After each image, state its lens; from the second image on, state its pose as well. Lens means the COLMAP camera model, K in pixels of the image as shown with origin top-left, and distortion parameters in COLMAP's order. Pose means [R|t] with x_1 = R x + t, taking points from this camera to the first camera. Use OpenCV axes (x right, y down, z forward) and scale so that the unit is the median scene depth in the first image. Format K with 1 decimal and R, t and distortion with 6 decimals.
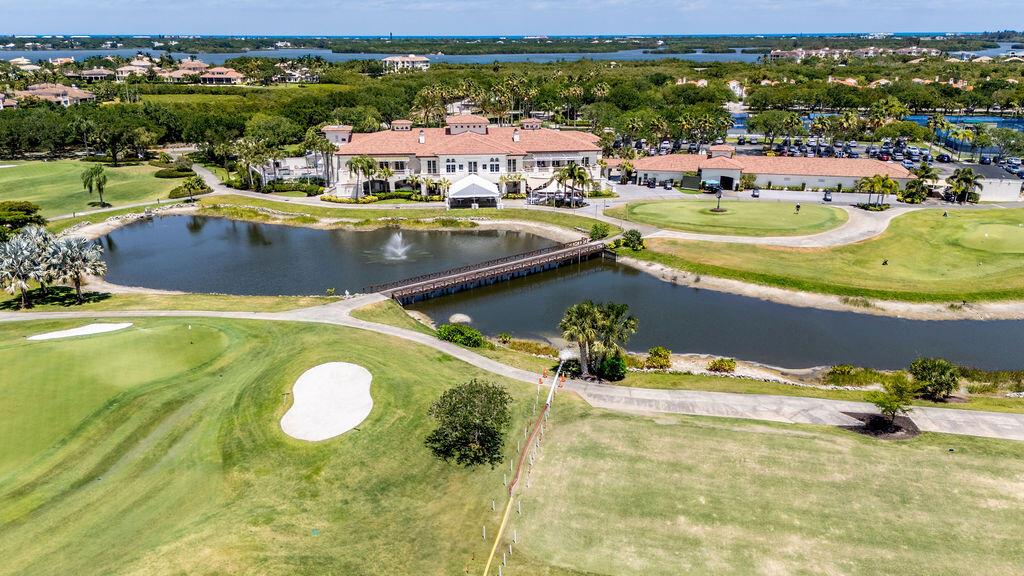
lens RADIAL K [[768.3, 0, 512.3], [0, 768.3, 290.2], [0, 0, 1]] dist [0.107325, -0.128746]
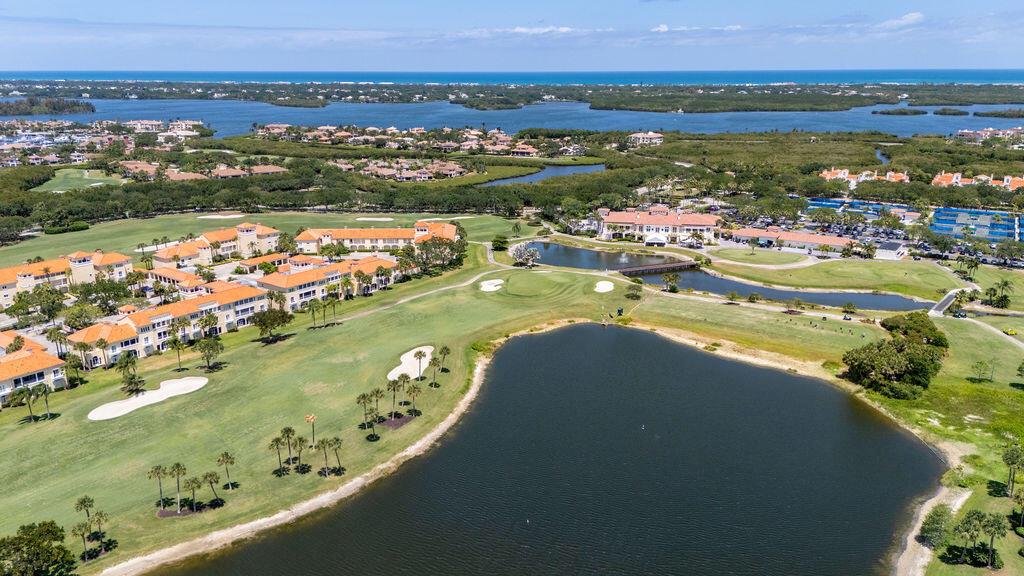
lens RADIAL K [[768.3, 0, 512.3], [0, 768.3, 290.2], [0, 0, 1]] dist [0.107325, -0.128746]
pose [[0.953047, 0.085471, -0.290511, 0.238850], [-0.096912, 0.994974, -0.025199, 0.138347], [0.286897, 0.052169, 0.956540, -1.474769]]
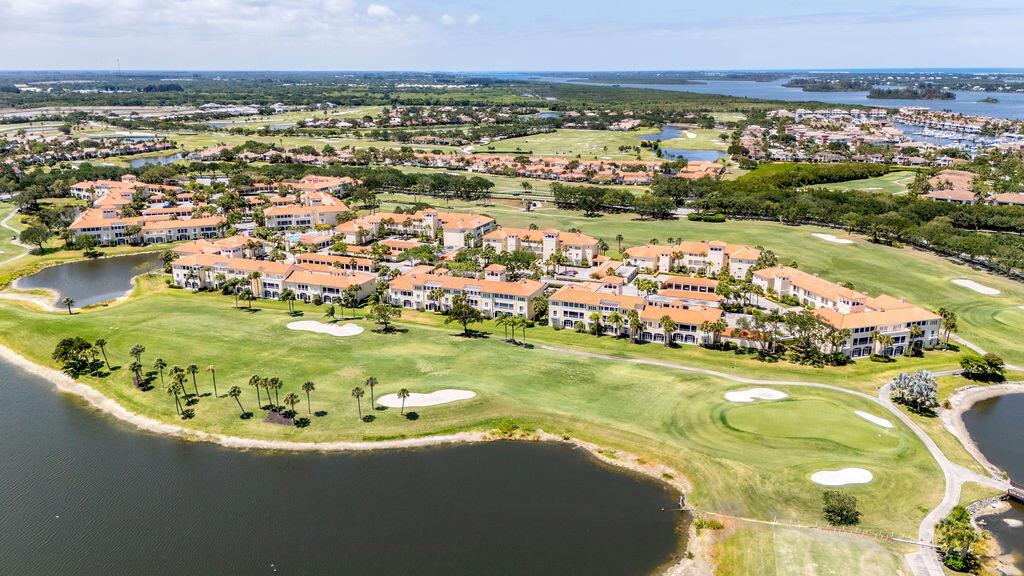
lens RADIAL K [[768.3, 0, 512.3], [0, 768.3, 290.2], [0, 0, 1]] dist [0.107325, -0.128746]
pose [[-0.043582, 0.282183, -0.958370, 0.852065], [-0.313136, 0.907085, 0.281323, -0.324085], [0.948708, 0.312361, 0.048829, -0.125274]]
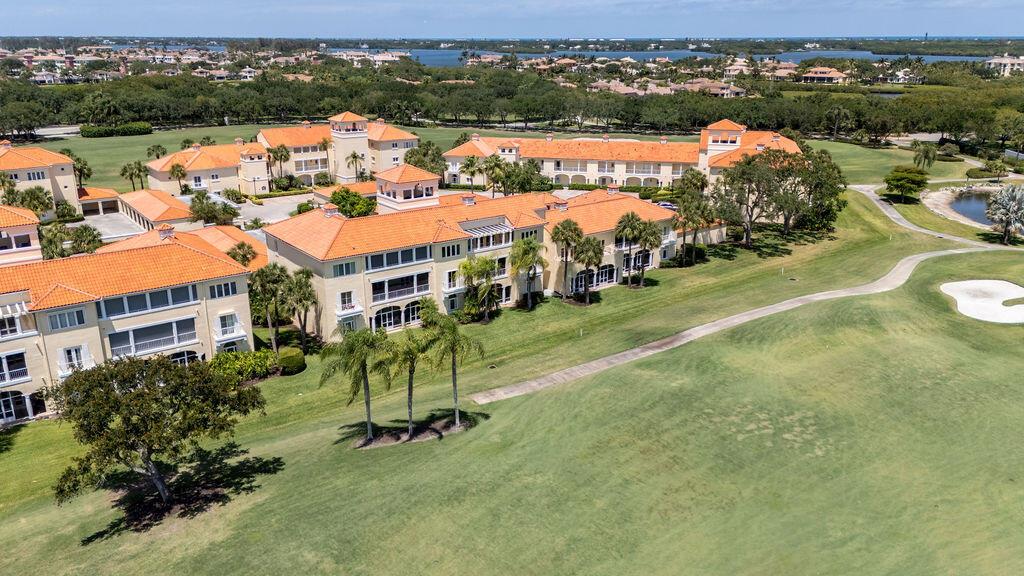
lens RADIAL K [[768.3, 0, 512.3], [0, 768.3, 290.2], [0, 0, 1]] dist [0.107325, -0.128746]
pose [[0.831665, 0.177176, -0.526254, -0.370808], [-0.178407, 0.982740, 0.048918, 0.110537], [0.525838, 0.053204, 0.848919, -0.329444]]
